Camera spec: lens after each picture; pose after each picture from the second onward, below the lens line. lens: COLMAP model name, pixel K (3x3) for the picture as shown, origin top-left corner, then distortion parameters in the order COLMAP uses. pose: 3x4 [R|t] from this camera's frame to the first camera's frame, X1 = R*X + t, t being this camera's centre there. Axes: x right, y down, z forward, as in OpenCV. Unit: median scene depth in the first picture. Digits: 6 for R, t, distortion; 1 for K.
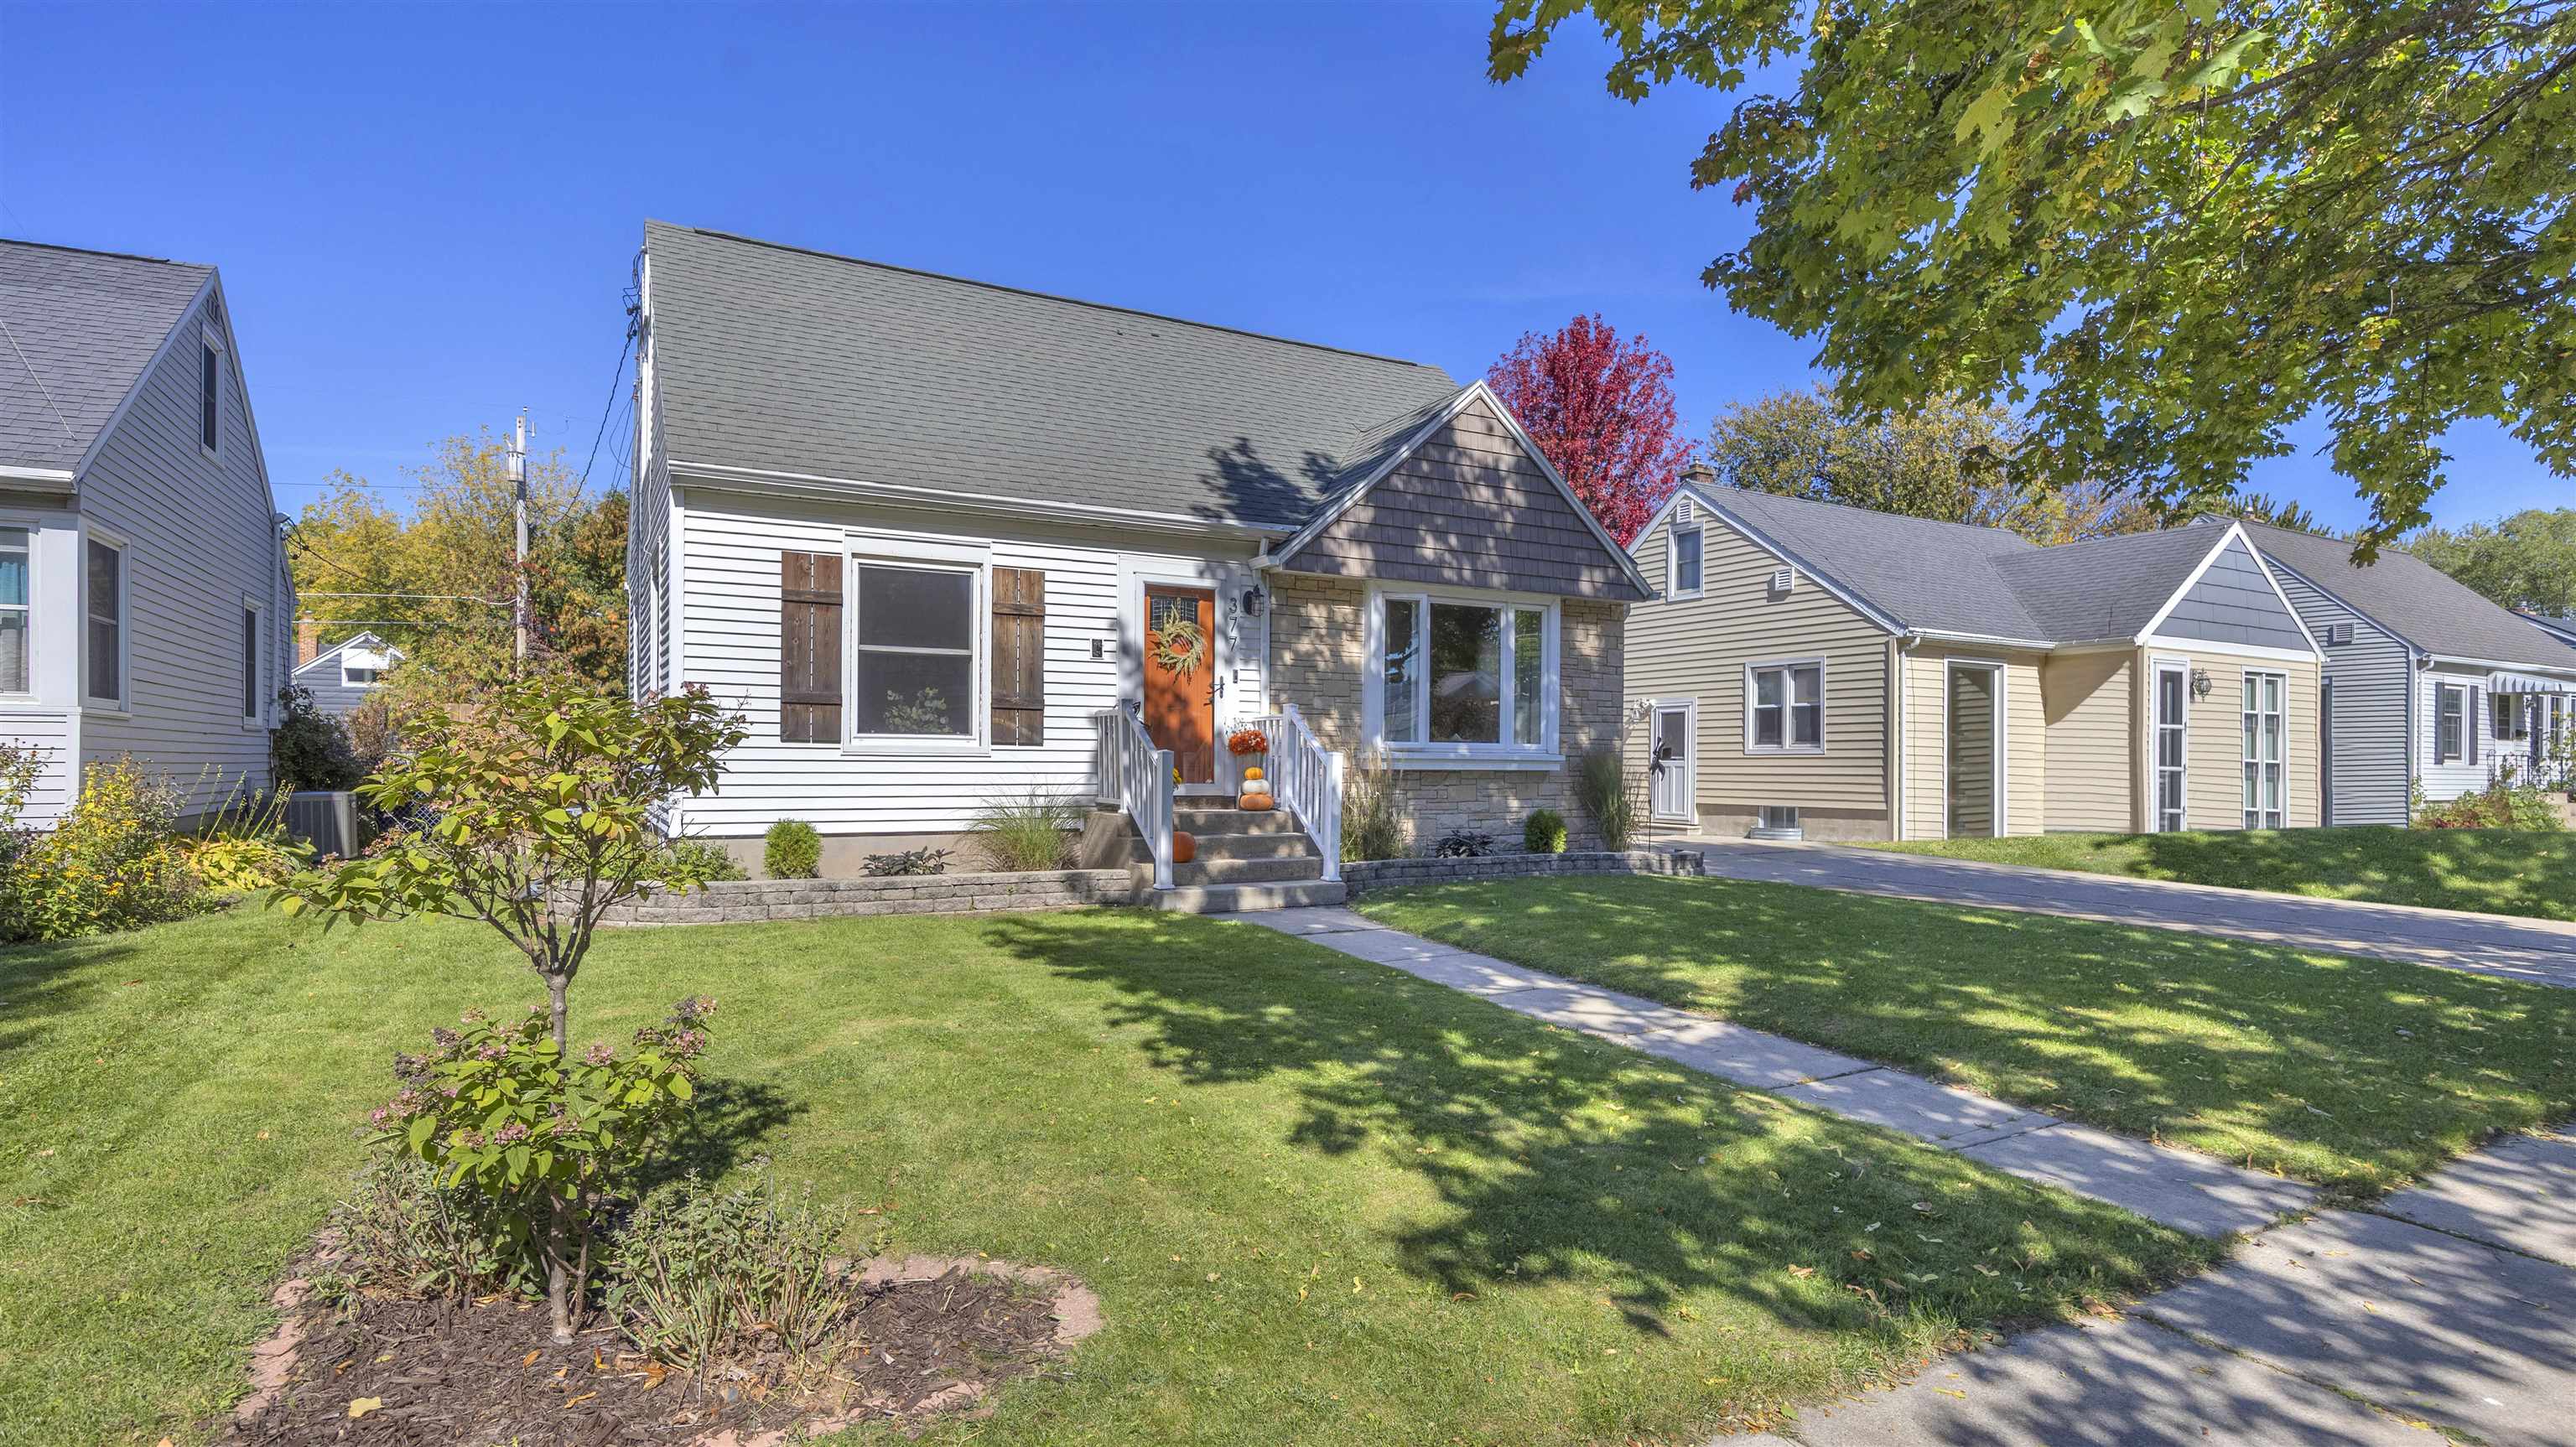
lens RADIAL K [[1283.6, 0, 1292.8], [0, 1283.6, 772.5], [0, 0, 1]] dist [-0.016841, 0.002230]
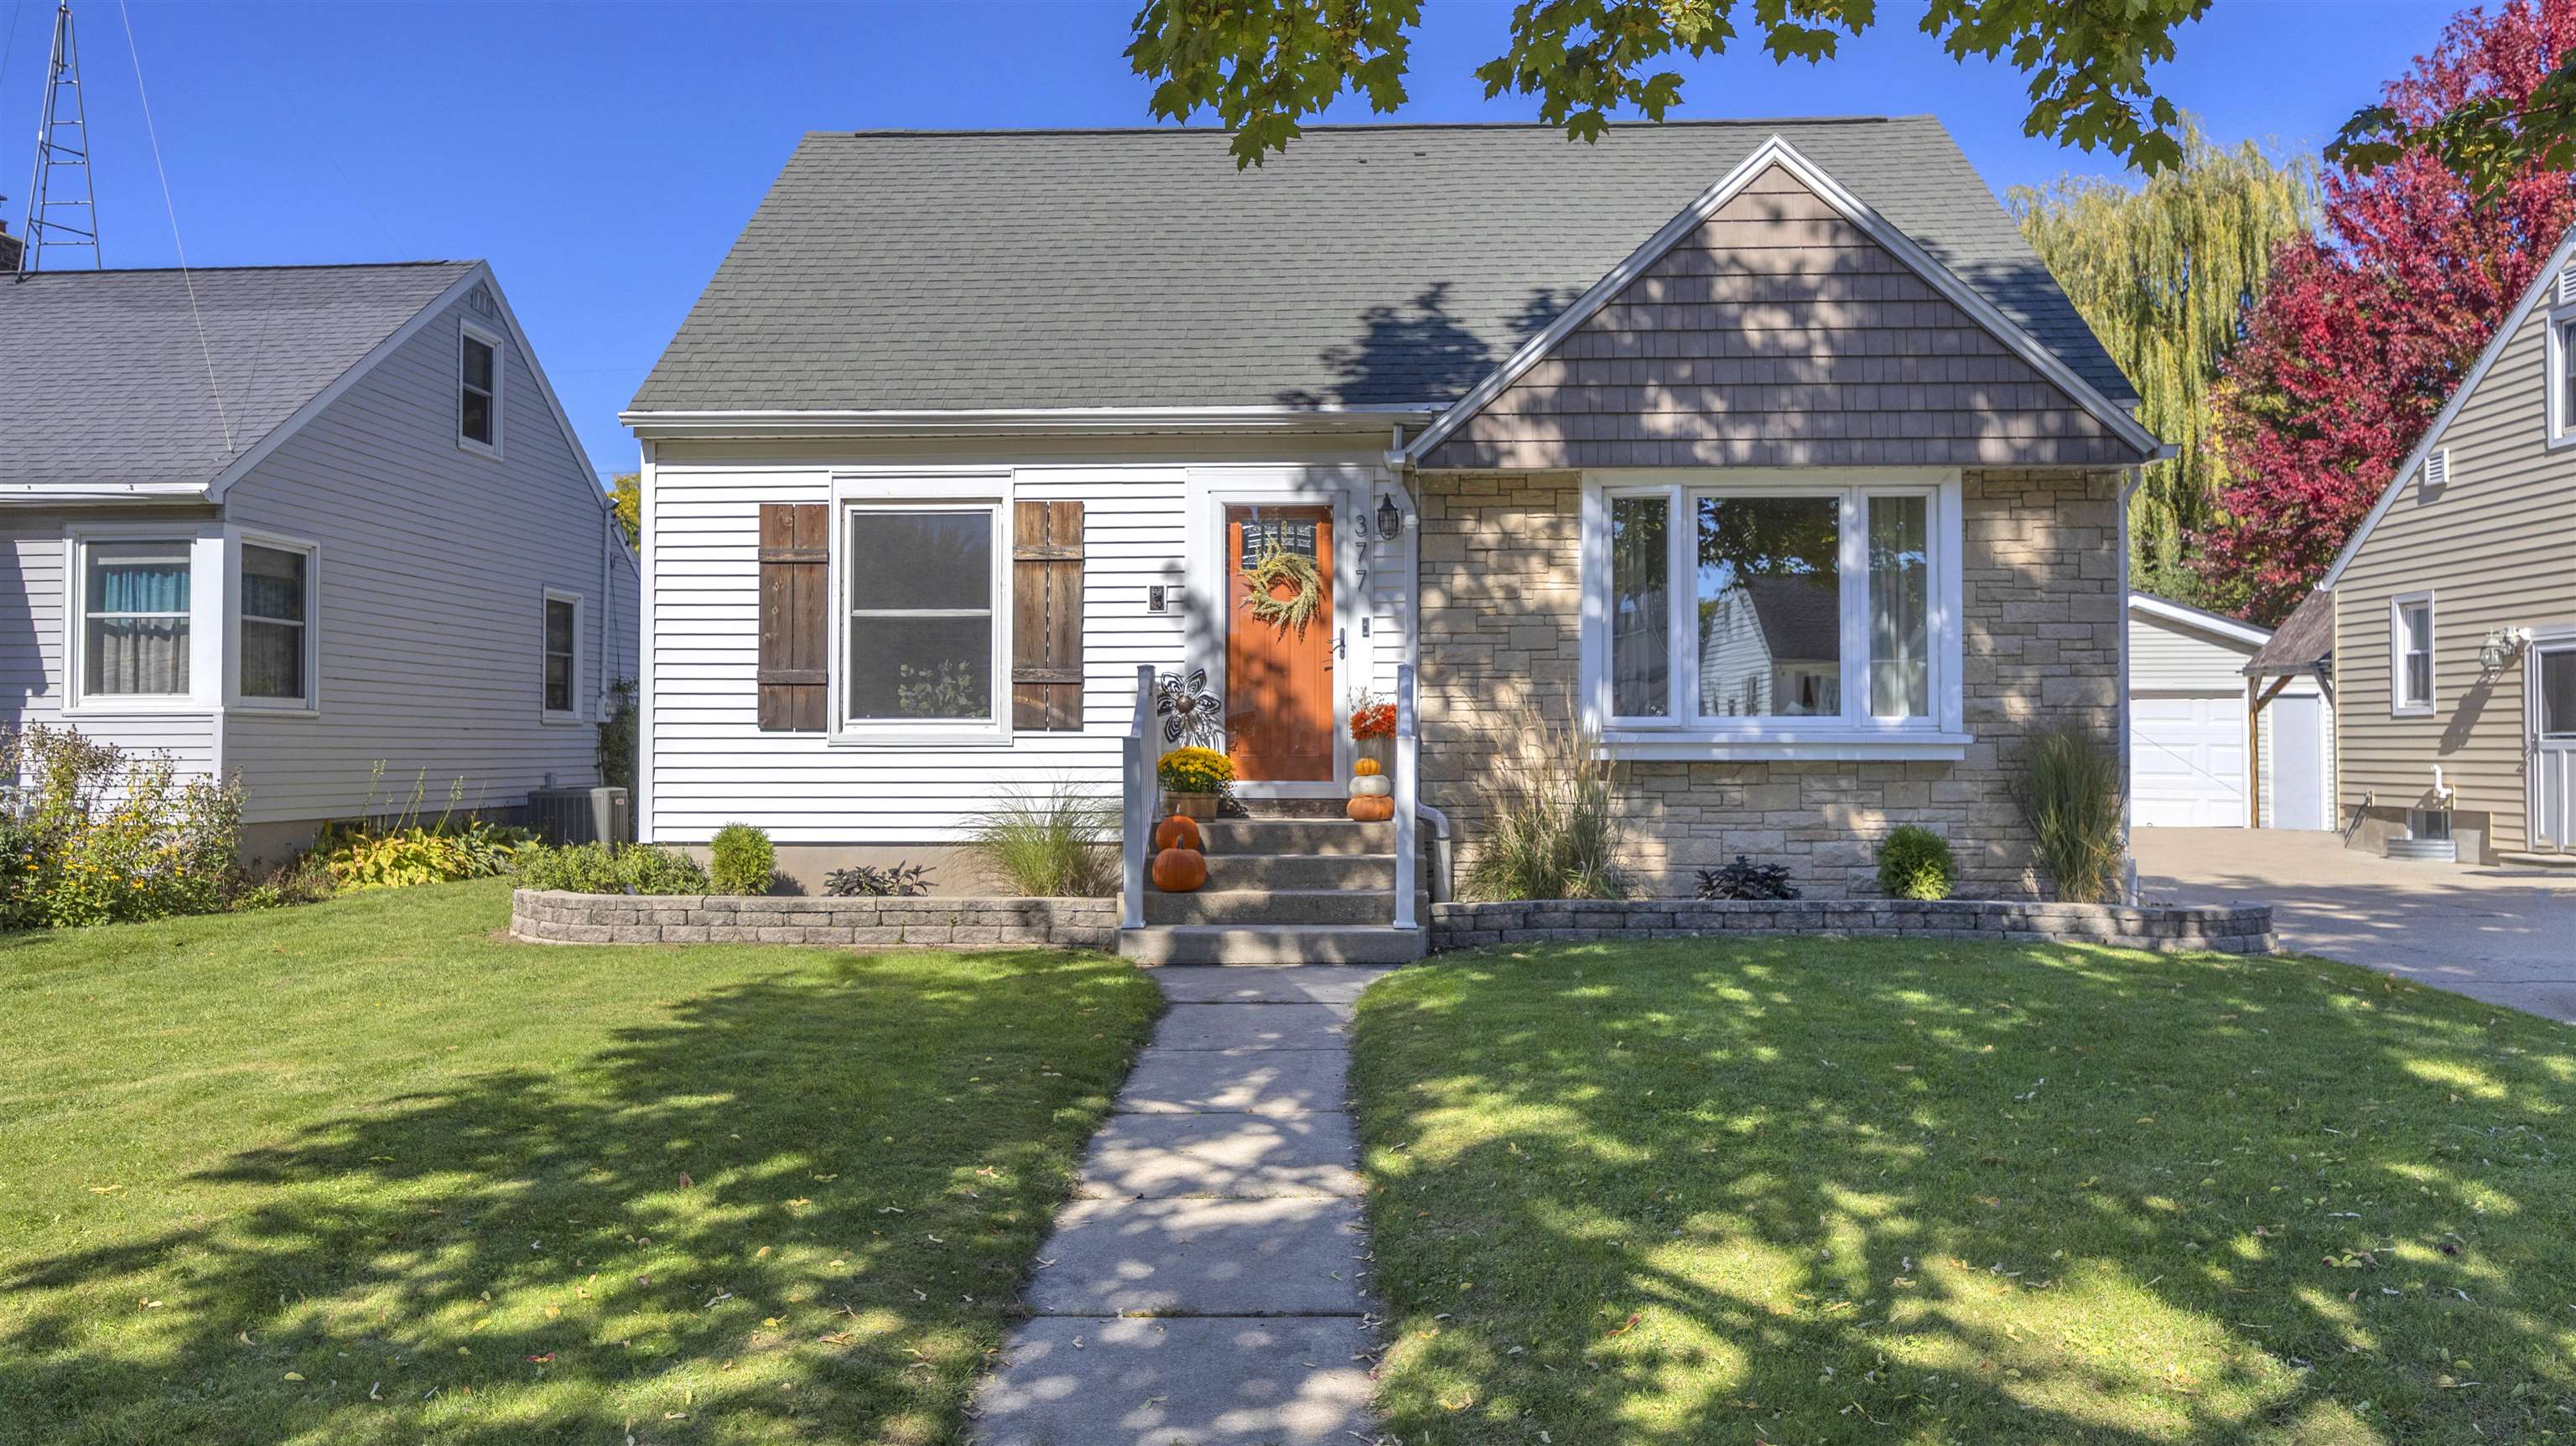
lens RADIAL K [[1734.2, 0, 1305.4], [0, 1734.2, 709.7], [0, 0, 1]] dist [0.000281, -0.007210]
pose [[0.859268, -0.018857, -0.511178, 0.442974], [0.003324, 0.999505, -0.031284, -0.001244], [0.511515, 0.025182, 0.858905, 0.190814]]
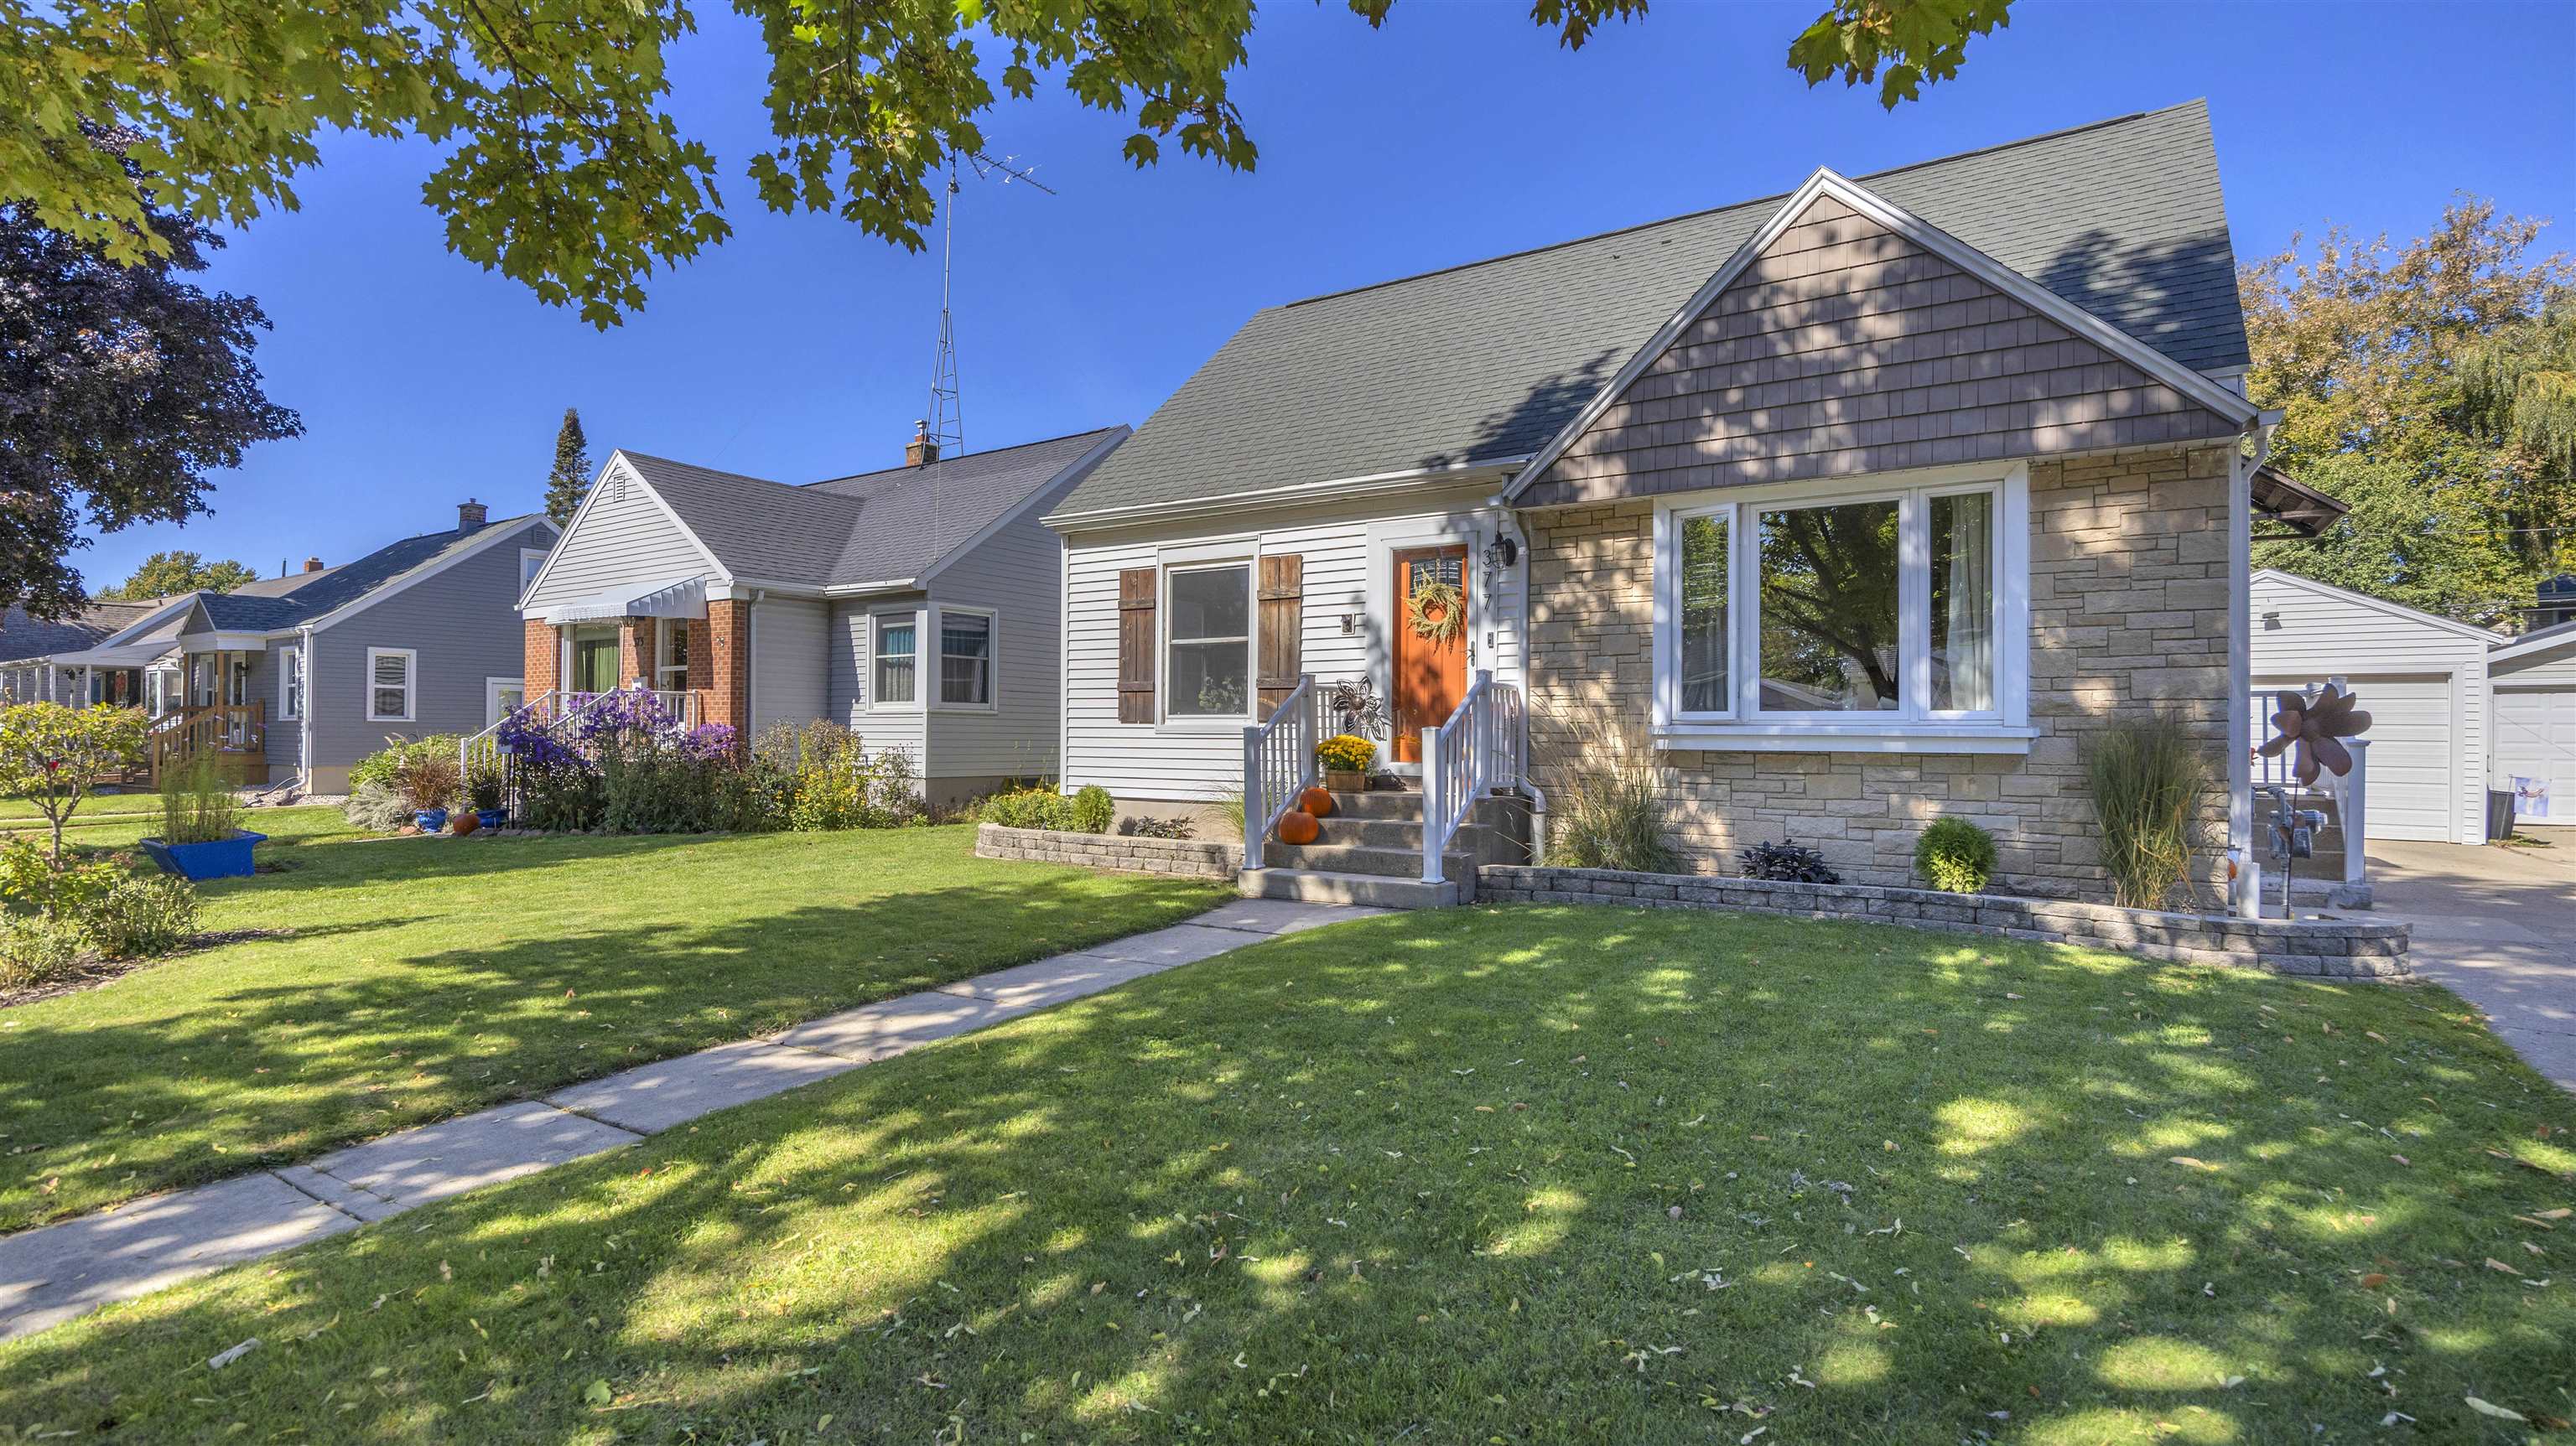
lens RADIAL K [[1255.6, 0, 1287.6], [0, 1255.6, 725.5], [0, 0, 1]] dist [-0.011805, 0.000237]
pose [[0.454529, -0.010276, -0.890673, 0.699674], [-0.009647, 0.999818, -0.016458, -0.002642], [0.890680, 0.016074, 0.454347, 0.536964]]
